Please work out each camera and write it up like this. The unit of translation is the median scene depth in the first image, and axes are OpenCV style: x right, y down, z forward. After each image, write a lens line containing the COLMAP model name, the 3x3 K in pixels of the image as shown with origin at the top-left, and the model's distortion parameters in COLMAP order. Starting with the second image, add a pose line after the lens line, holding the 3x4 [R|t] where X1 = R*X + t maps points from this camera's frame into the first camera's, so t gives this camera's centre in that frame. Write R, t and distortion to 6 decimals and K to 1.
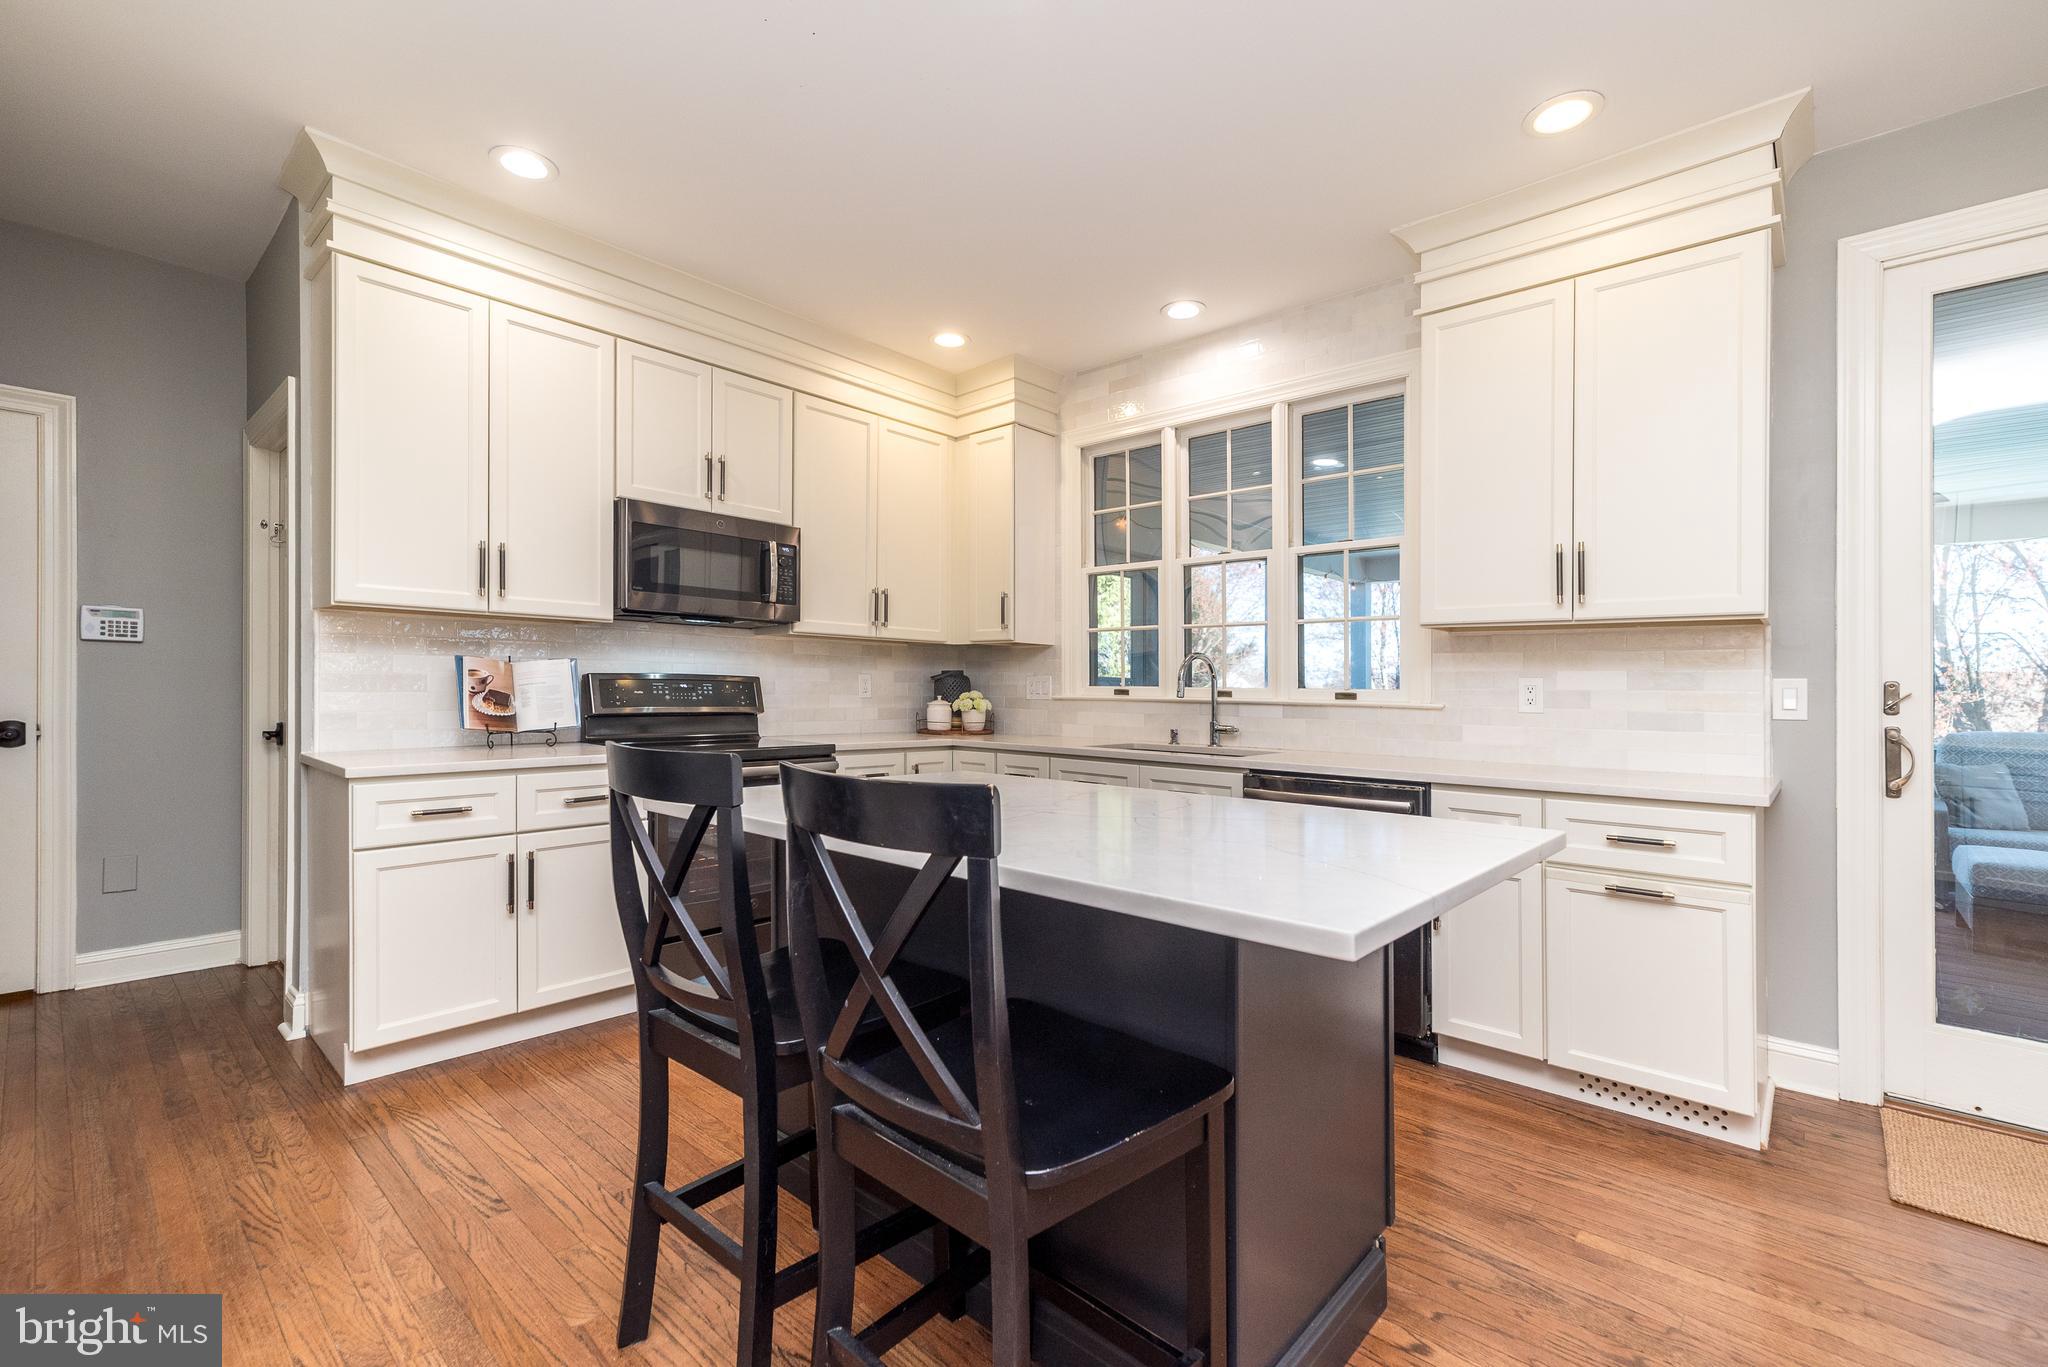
lens RADIAL K [[890.8, 0, 1023.1], [0, 890.8, 689.1], [0, 0, 1]] dist [0.018233, -0.000717]
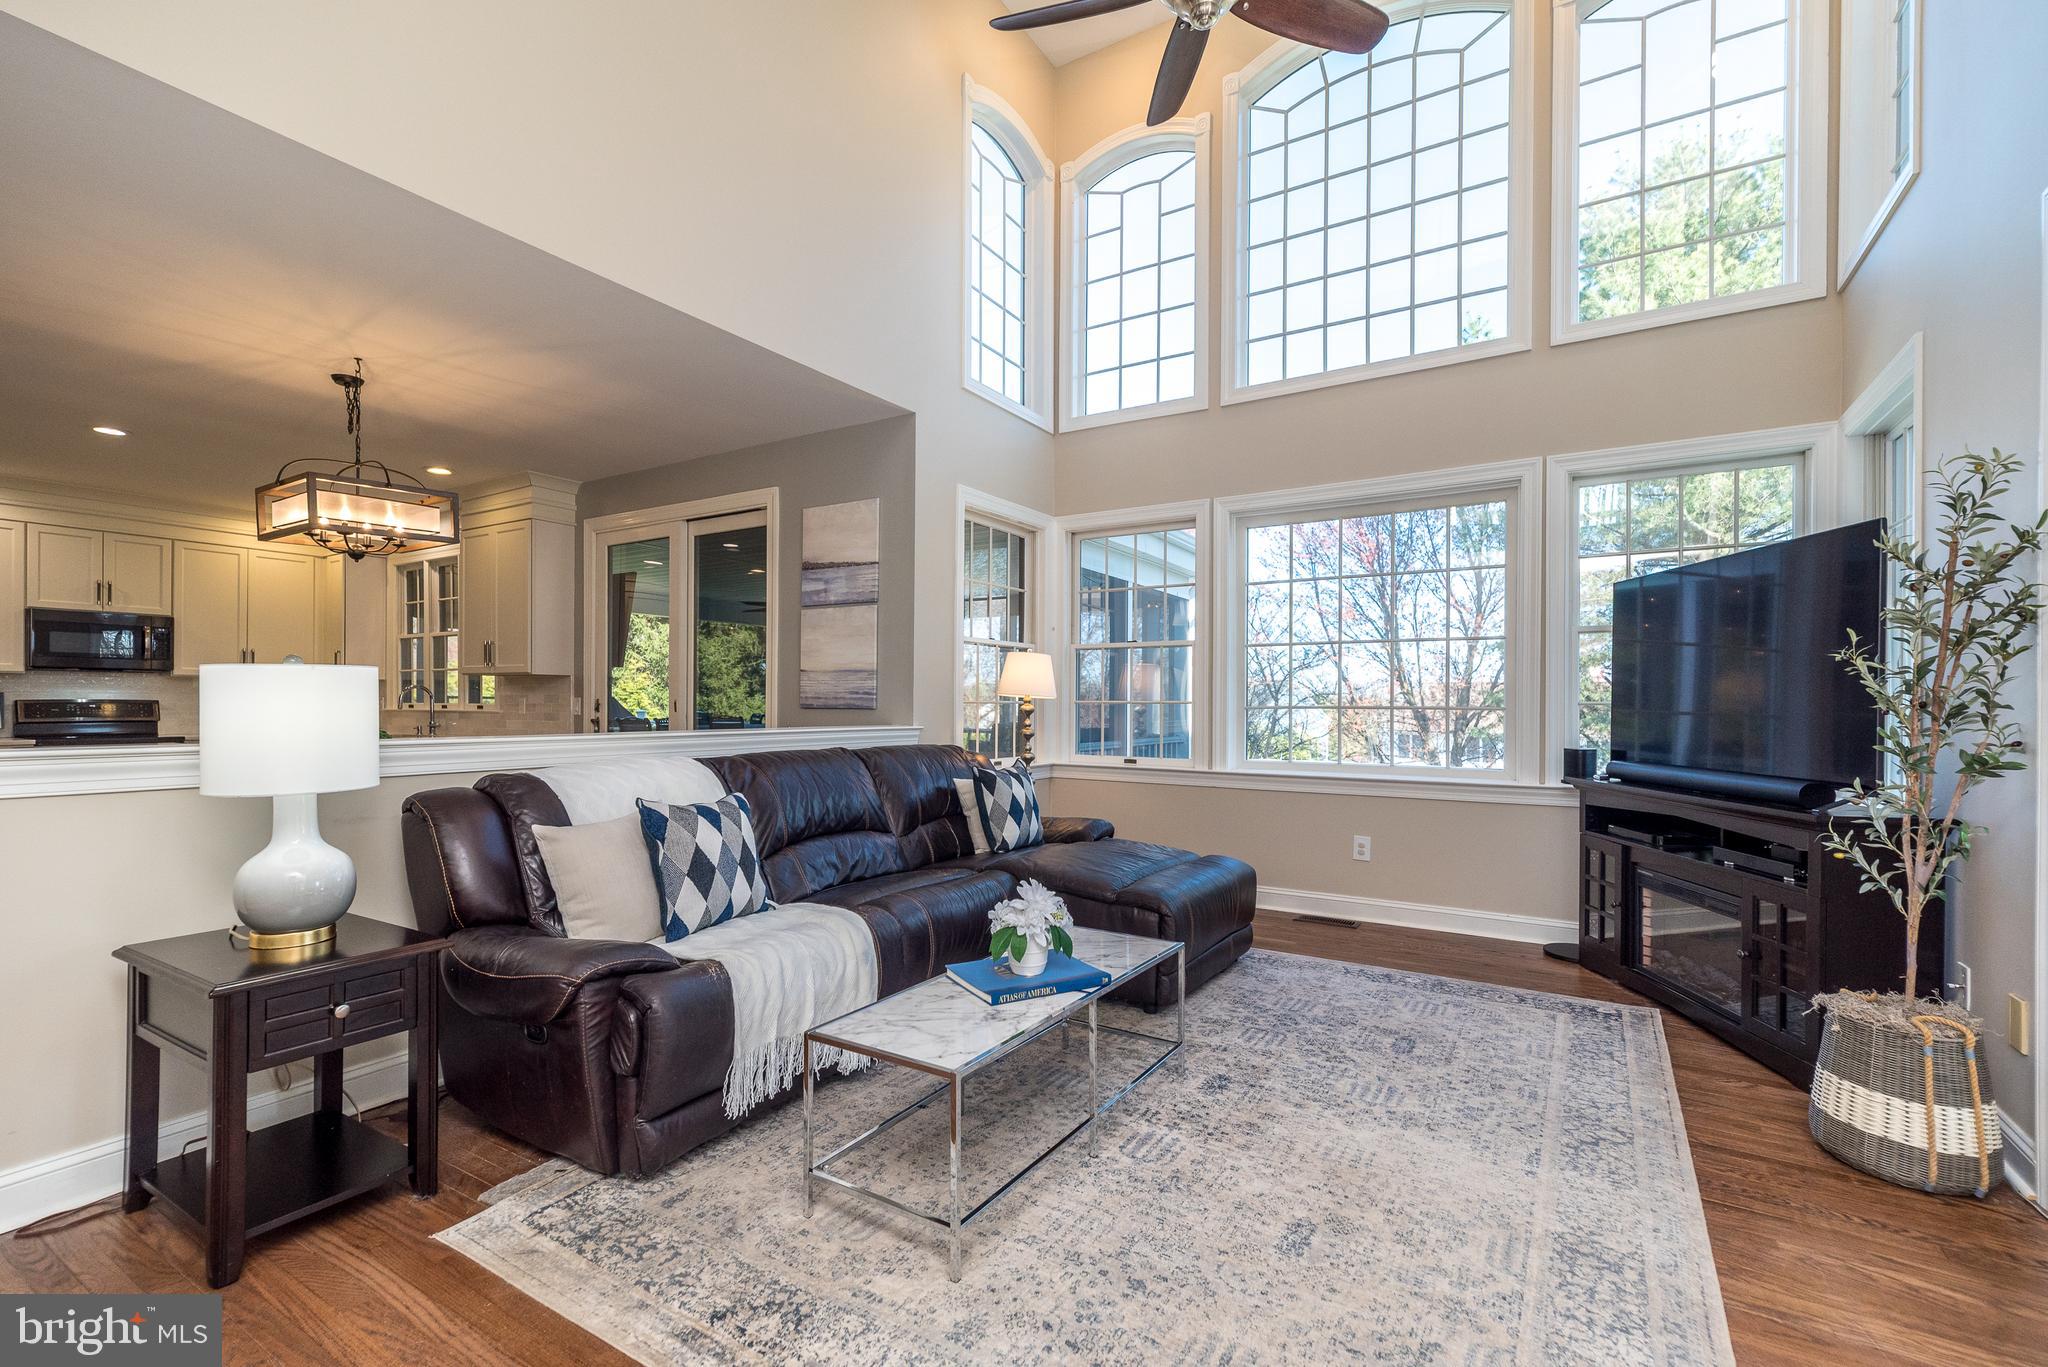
lens RADIAL K [[890.8, 0, 1027.0], [0, 890.8, 697.7], [0, 0, 1]] dist [0.018233, -0.000717]
pose [[0.984554, -0.011695, 0.174691, 1.299900], [0.011886, 0.999929, -0.000047, 0.002163], [-0.174678, 0.002123, 0.984623, -1.270927]]
